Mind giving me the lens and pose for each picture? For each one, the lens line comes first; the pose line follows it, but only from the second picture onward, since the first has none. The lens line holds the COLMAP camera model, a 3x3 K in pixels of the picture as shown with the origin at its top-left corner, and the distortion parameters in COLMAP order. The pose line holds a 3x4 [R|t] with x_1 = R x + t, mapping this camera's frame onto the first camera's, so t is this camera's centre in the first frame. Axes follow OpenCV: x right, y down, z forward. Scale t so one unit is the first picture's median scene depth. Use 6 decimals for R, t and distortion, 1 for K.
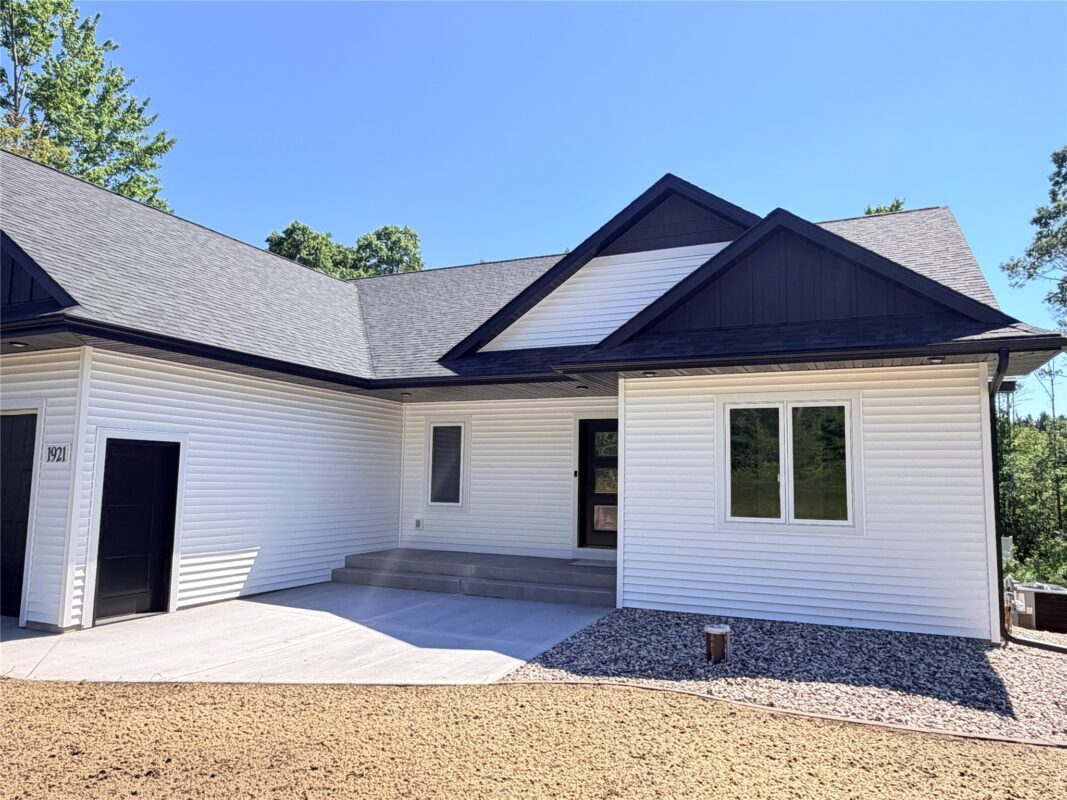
lens RADIAL K [[746.3, 0, 533.5], [0, 746.3, 400.0], [0, 0, 1]] dist [-0.001454, -0.004304]
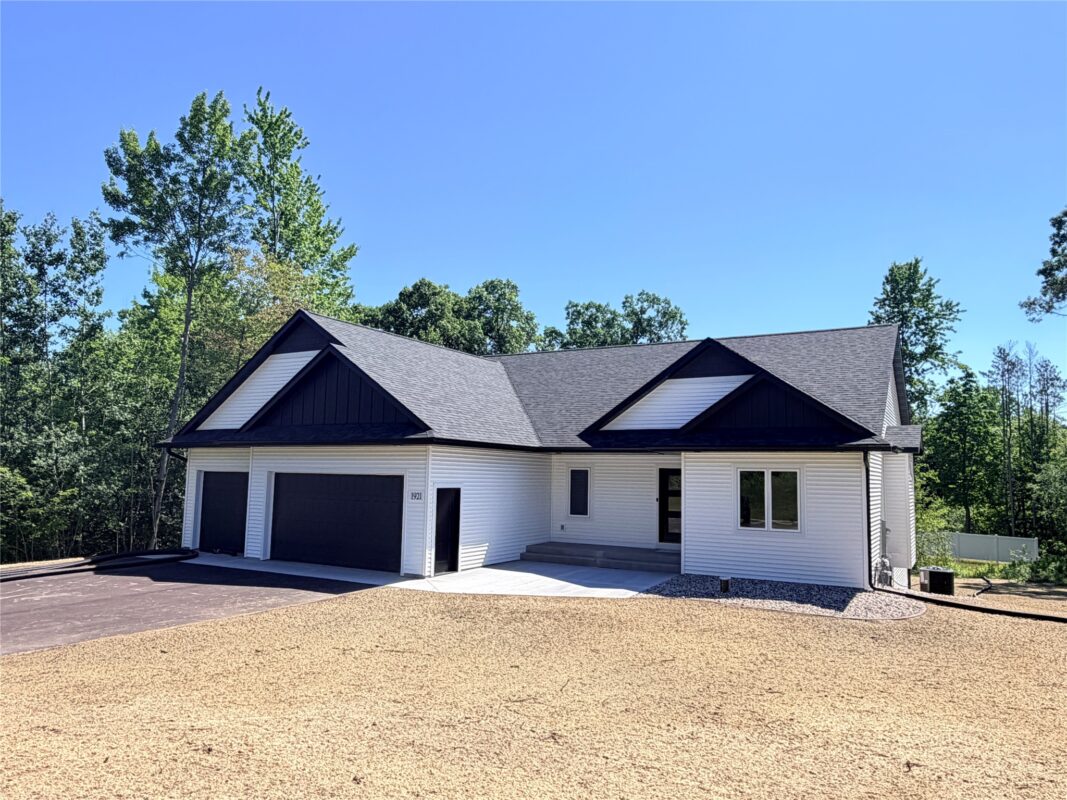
lens RADIAL K [[741.3, 0, 533.5], [0, 741.3, 400.0], [0, 0, 1]] dist [0.004992, 0.002781]
pose [[0.995764, -0.008301, -0.091571, -0.077078], [0.008792, 0.999949, 0.004964, -0.158091], [0.091525, -0.005748, 0.995786, -0.815327]]
